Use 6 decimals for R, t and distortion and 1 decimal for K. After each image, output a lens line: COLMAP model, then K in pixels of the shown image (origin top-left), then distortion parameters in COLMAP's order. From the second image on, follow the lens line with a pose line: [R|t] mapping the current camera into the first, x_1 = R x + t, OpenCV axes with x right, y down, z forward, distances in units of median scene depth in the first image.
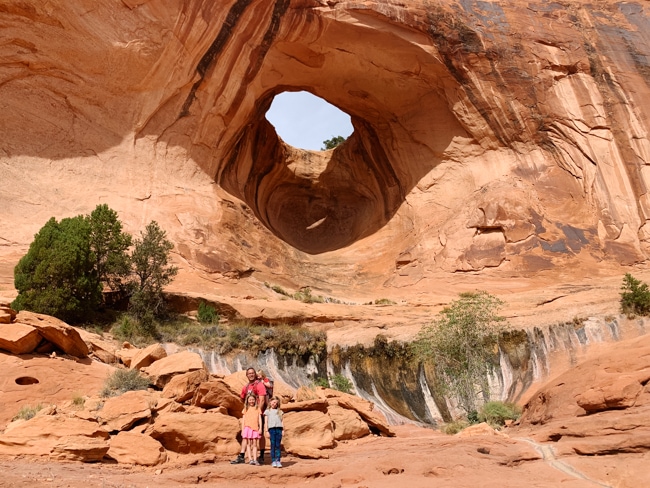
lens RADIAL K [[486.5, 0, 325.0], [0, 486.5, 244.0], [0, 0, 1]] dist [-0.000551, -0.008869]
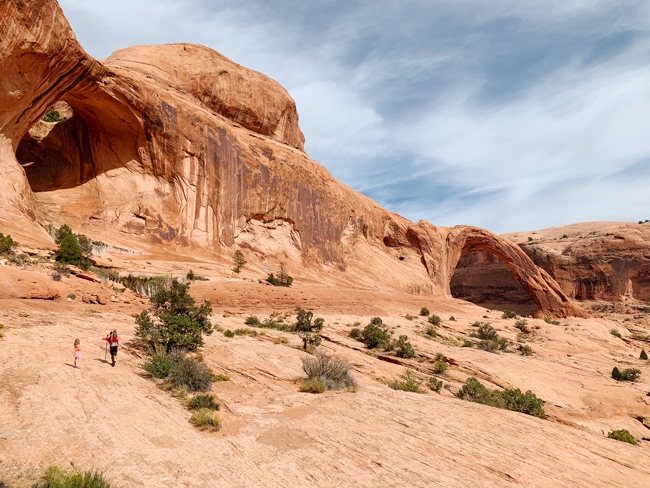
lens RADIAL K [[486.5, 0, 325.0], [0, 486.5, 244.0], [0, 0, 1]] dist [-0.000551, -0.008869]
pose [[0.569668, 0.177316, 0.802519, -0.922769], [-0.387152, 0.919222, 0.071719, -0.387590], [-0.724977, -0.351553, 0.592300, -0.979794]]
